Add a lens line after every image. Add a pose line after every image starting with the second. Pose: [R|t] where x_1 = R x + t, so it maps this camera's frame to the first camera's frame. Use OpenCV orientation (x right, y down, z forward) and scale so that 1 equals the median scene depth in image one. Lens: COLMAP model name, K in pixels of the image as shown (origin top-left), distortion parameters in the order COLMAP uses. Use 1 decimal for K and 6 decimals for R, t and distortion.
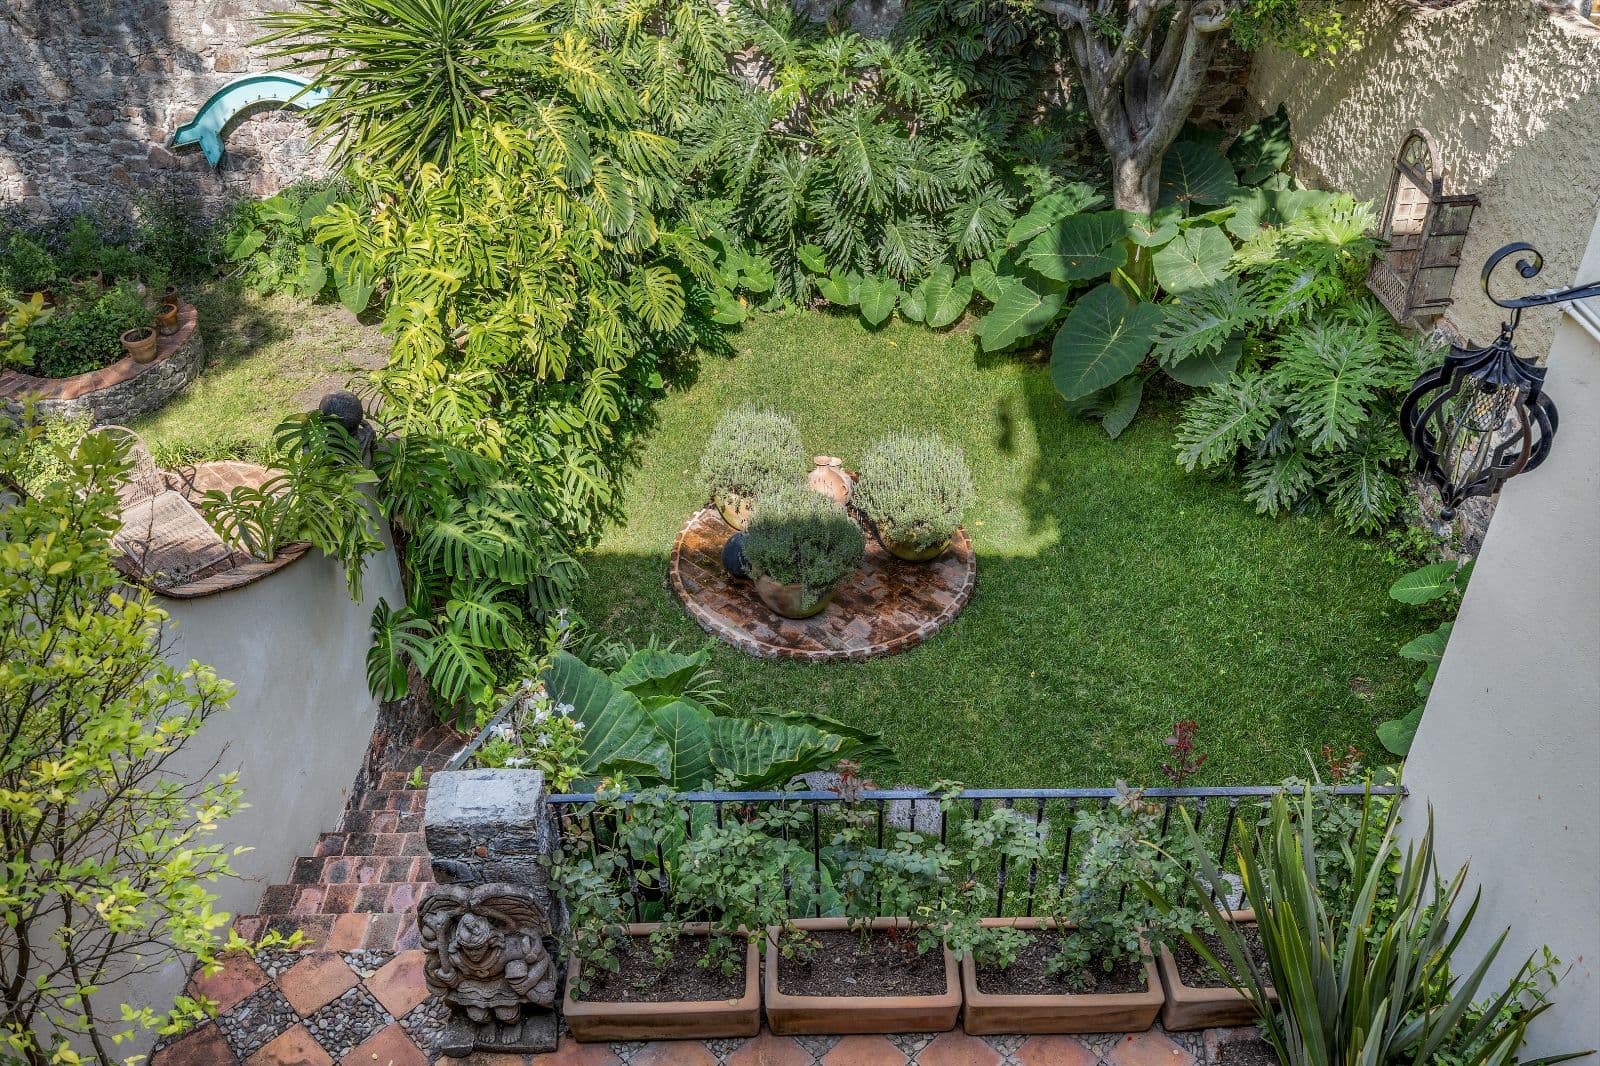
lens RADIAL K [[1379.8, 0, 800.0], [0, 1379.8, 533.0], [0, 0, 1]] dist [-0.014119, -0.001671]
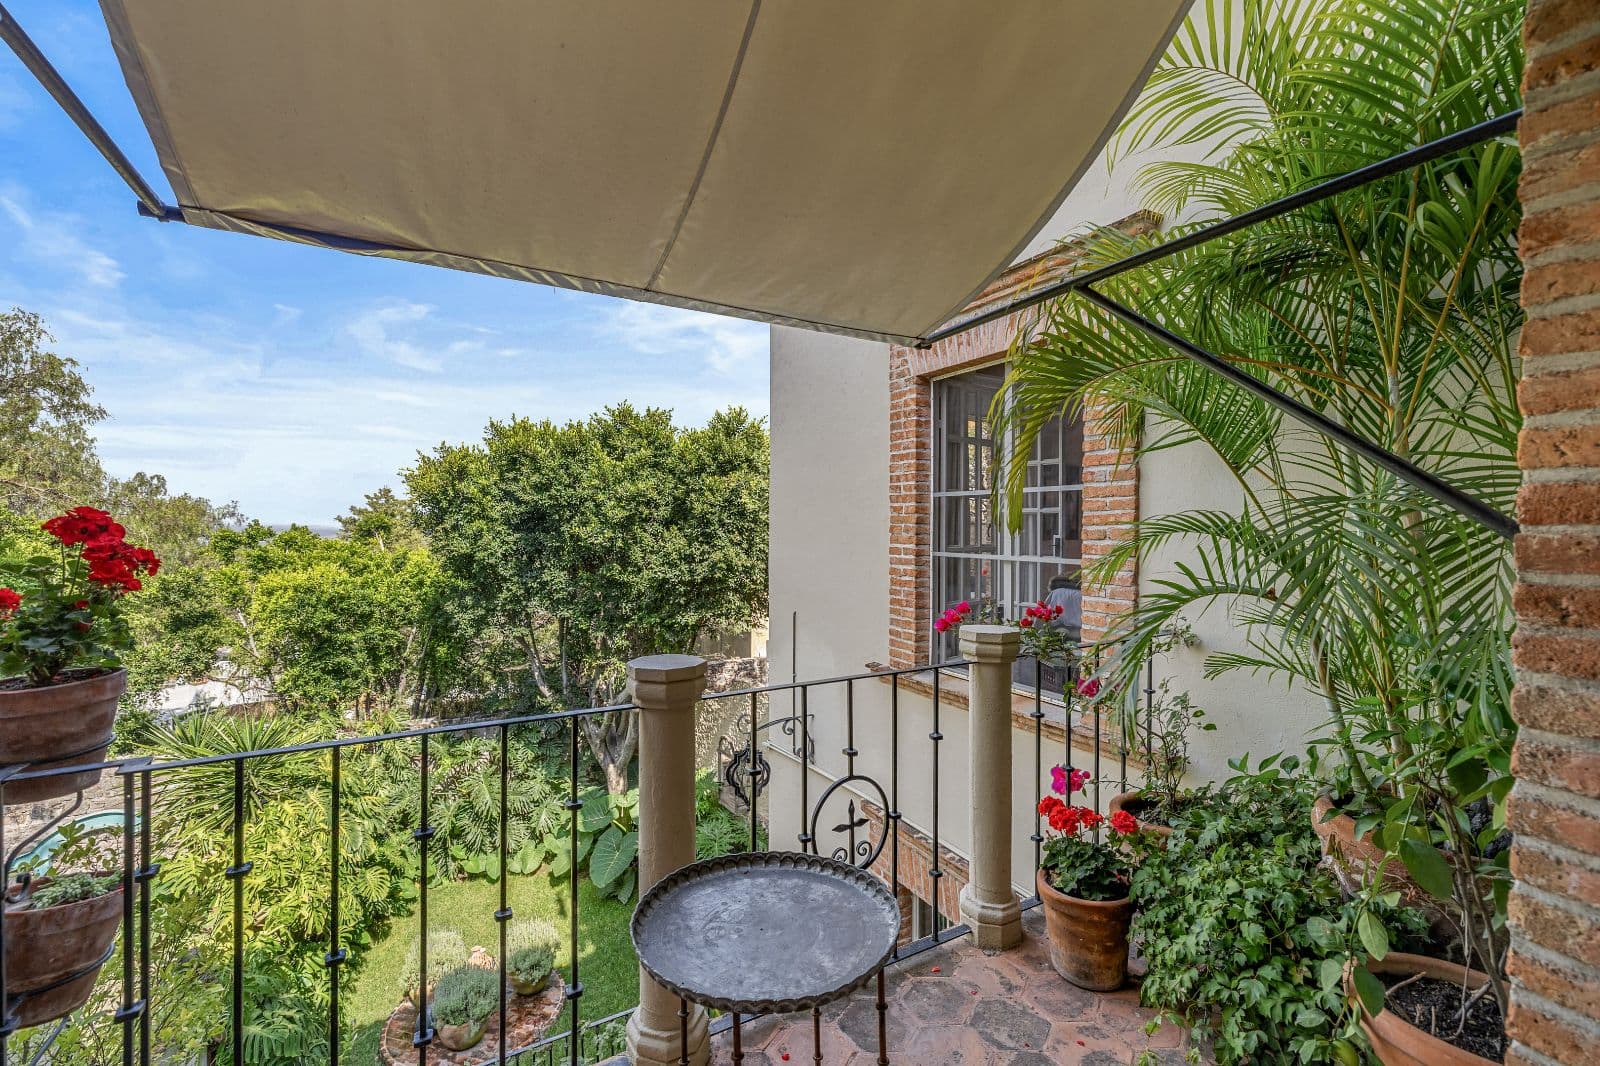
lens RADIAL K [[678.3, 0, 800.0], [0, 678.3, 533.0], [0, 0, 1]] dist [-0.002030, 0.000190]
pose [[0.865799, 0.011689, 0.500255, -0.065254], [0.295453, 0.794918, -0.529918, 0.109309], [-0.403855, 0.606605, 0.684786, -0.159896]]
